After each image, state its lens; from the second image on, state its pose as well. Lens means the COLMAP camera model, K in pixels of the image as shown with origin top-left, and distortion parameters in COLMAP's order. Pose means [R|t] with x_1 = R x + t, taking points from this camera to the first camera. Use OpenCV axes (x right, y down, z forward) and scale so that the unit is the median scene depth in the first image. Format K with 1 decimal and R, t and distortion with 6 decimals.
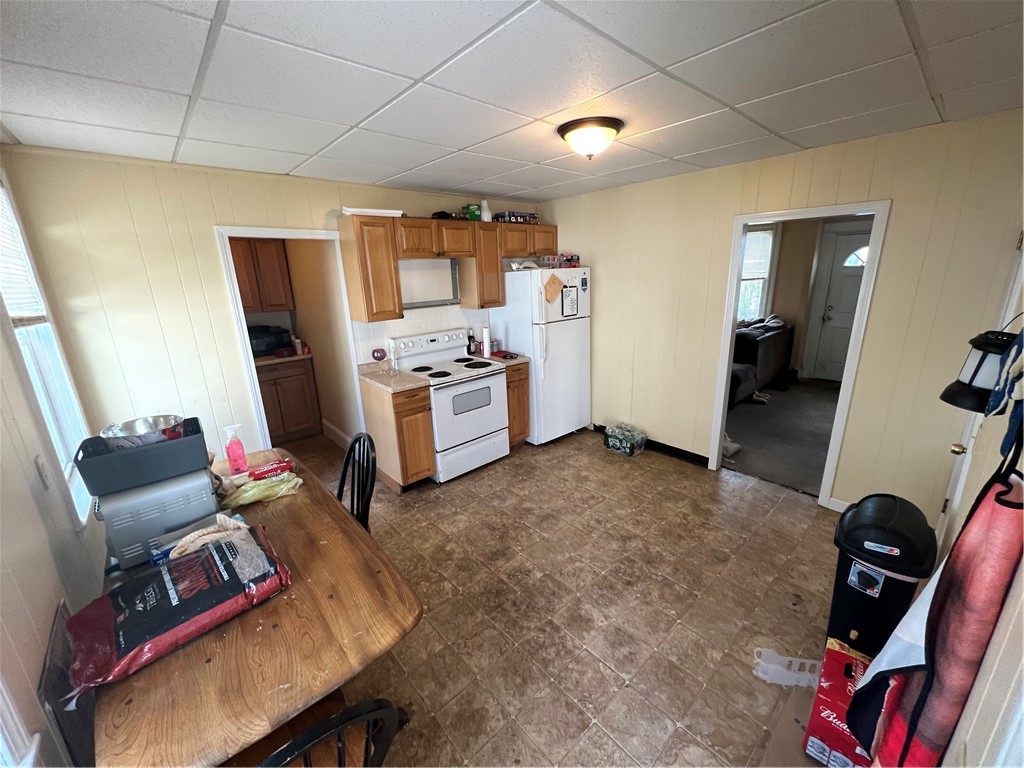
lens RADIAL K [[408.6, 0, 511.9], [0, 408.6, 382.9], [0, 0, 1]] dist [0.001840, -0.000302]
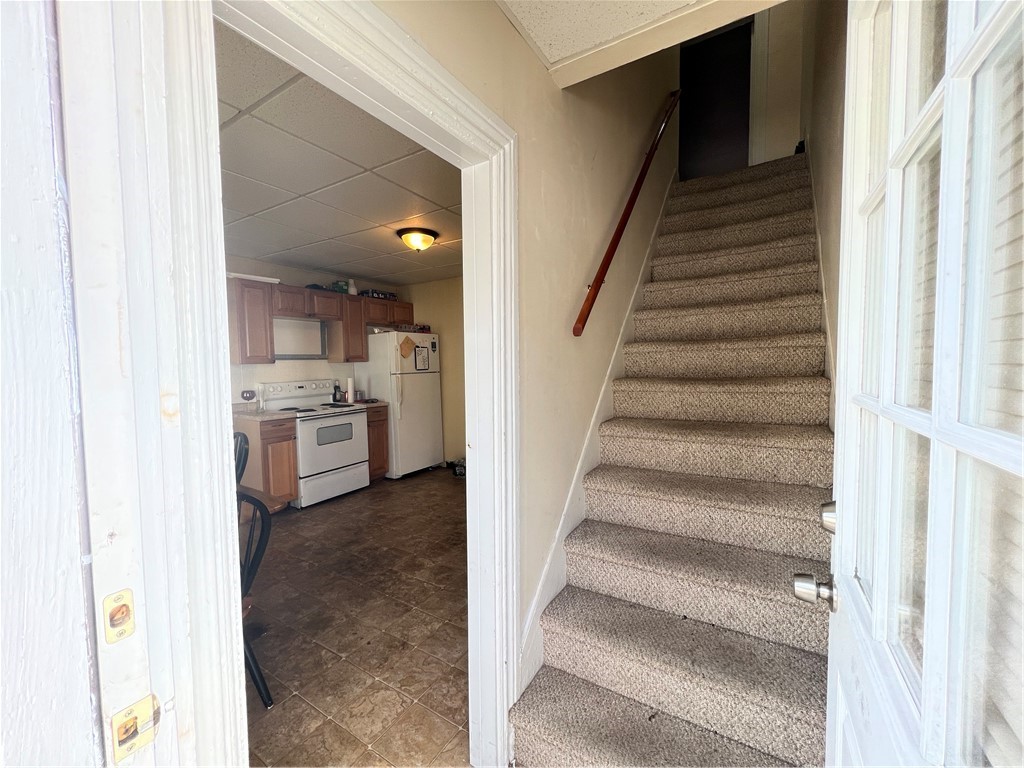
lens RADIAL K [[408.6, 0, 510.4], [0, 408.6, 381.4], [0, 0, 1]] dist [0.001840, -0.000302]
pose [[0.958900, 0.005679, 0.283686, 0.050060], [0.058084, 0.974699, -0.215845, 0.172337], [-0.277735, 0.223451, 0.934309, -0.263979]]
